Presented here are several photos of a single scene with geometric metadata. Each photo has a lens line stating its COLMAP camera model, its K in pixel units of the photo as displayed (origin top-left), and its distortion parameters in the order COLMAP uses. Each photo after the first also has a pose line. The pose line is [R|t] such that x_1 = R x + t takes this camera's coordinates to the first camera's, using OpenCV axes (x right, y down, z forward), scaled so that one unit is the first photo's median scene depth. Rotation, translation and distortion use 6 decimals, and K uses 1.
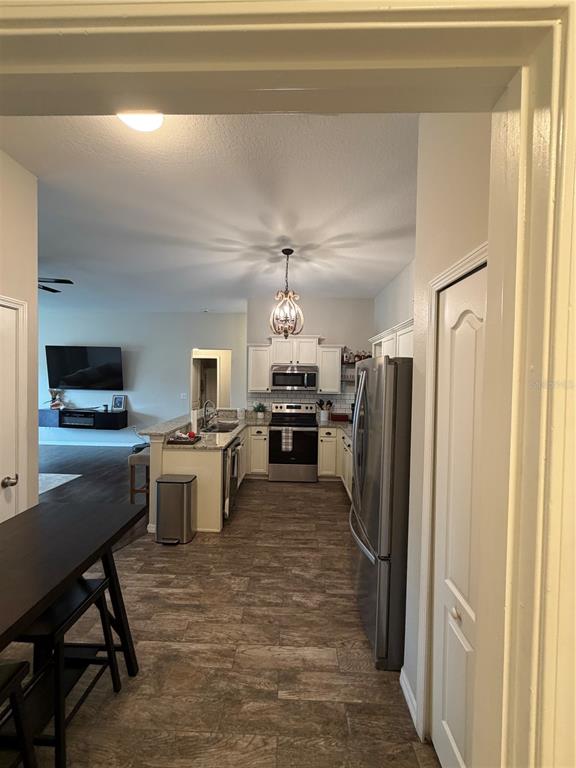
lens RADIAL K [[306.8, 0, 288.0], [0, 306.8, 382.8], [0, 0, 1]] dist [0.001419, 0.000238]
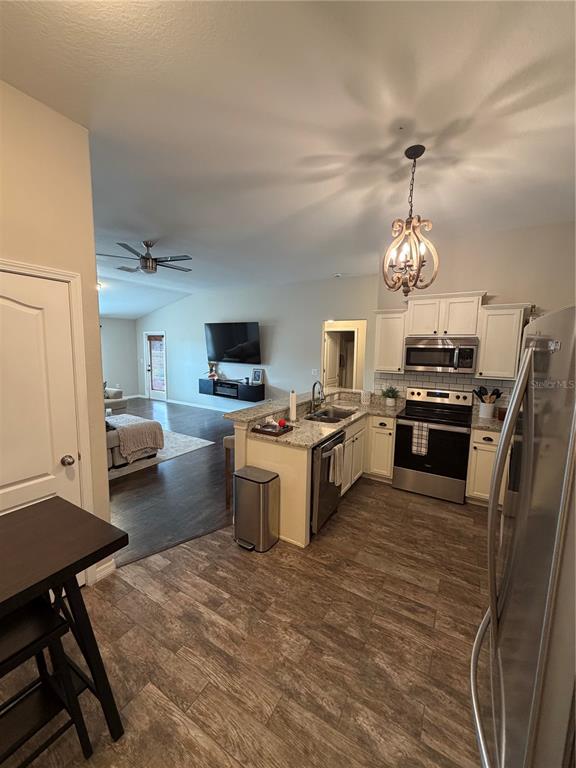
lens RADIAL K [[306.8, 0, 288.4], [0, 306.8, 382.7], [0, 0, 1]] dist [0.001419, 0.000238]
pose [[0.868073, 0.056822, -0.493174, 0.108418], [-0.013974, 0.995831, 0.090140, -0.015915], [0.496240, -0.071356, 0.865248, 0.300586]]
